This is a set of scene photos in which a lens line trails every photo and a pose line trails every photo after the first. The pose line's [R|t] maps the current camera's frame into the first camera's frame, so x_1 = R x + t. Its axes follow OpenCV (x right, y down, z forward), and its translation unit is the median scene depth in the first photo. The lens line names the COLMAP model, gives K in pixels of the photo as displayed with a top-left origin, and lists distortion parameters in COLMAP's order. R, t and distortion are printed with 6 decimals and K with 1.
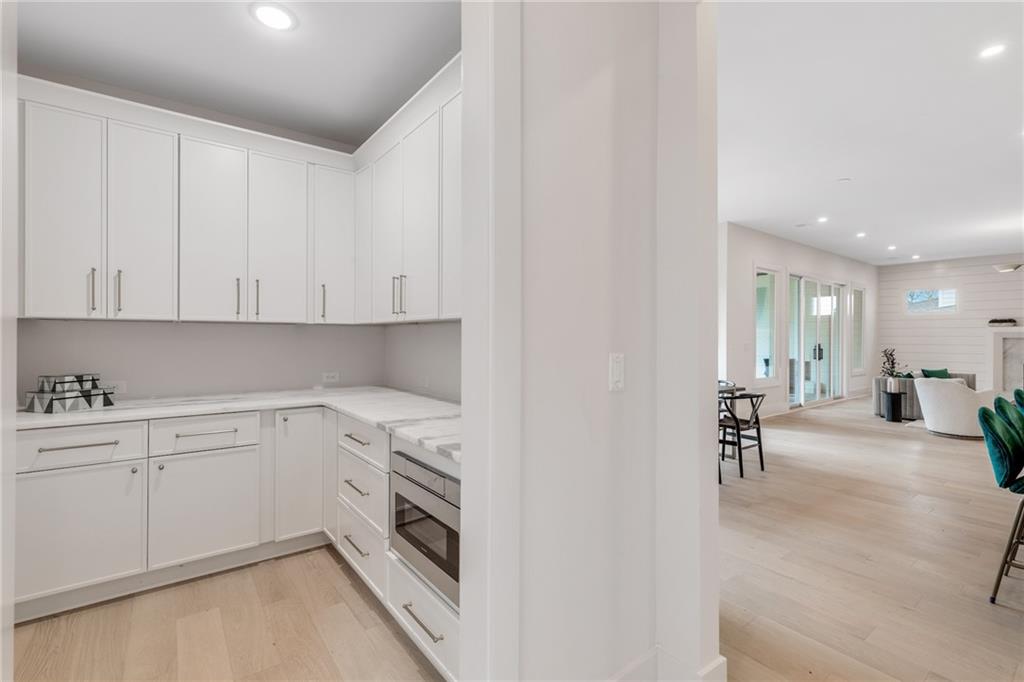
lens RADIAL K [[464.4, 0, 512.0], [0, 464.4, 341.0], [0, 0, 1]] dist [0.001674, 0.000074]
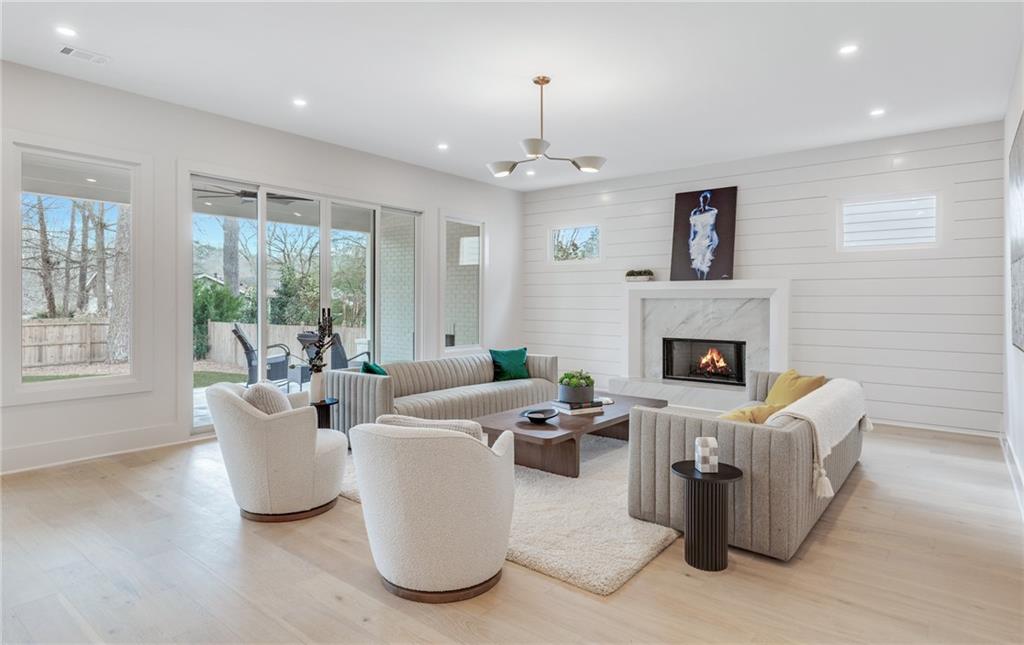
lens RADIAL K [[561.0, 0, 512.7], [0, 561.0, 298.8], [0, 0, 1]] dist [0.001549, 0.000041]
pose [[0.968590, -0.000168, 0.248663, 0.685056], [0.003230, 0.999924, -0.011905, 0.002950], [-0.248642, 0.012334, 0.968517, 0.267734]]
